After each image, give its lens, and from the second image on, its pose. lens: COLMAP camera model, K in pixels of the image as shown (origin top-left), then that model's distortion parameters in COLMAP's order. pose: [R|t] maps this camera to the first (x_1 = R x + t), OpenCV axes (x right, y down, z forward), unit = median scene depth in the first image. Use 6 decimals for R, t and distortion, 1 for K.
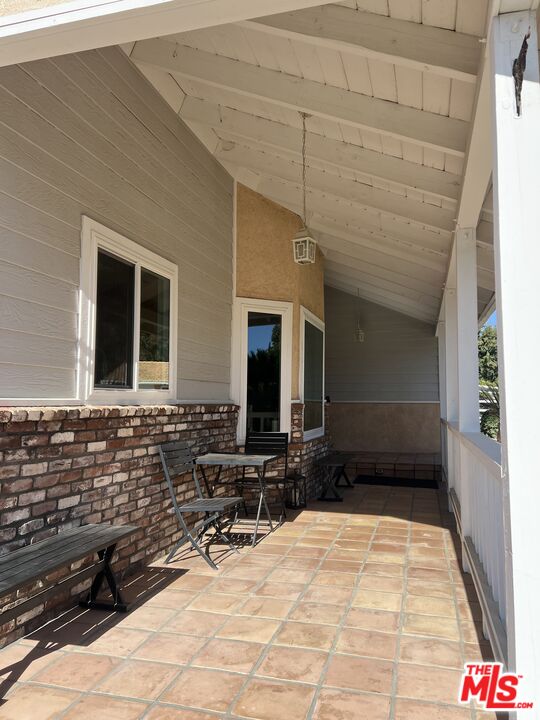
lens RADIAL K [[537.7, 0, 273.9], [0, 537.7, 360.9], [0, 0, 1]] dist [0.064419, -0.069454]
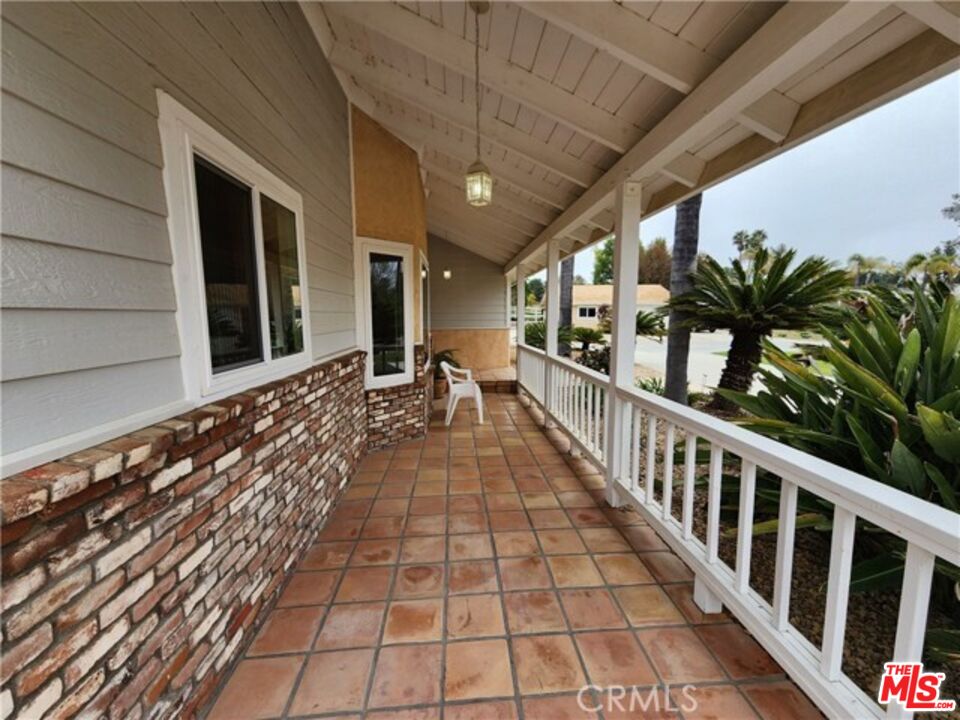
lens RADIAL K [[381.8, 0, 471.6], [0, 381.8, 357.0], [0, 0, 1]] dist [-0.001516, 0.000731]
pose [[0.942142, -0.049571, 0.331529, -0.195706], [-0.015336, 0.981596, 0.190353, -0.072813], [-0.334864, -0.184424, 0.924042, 0.484317]]
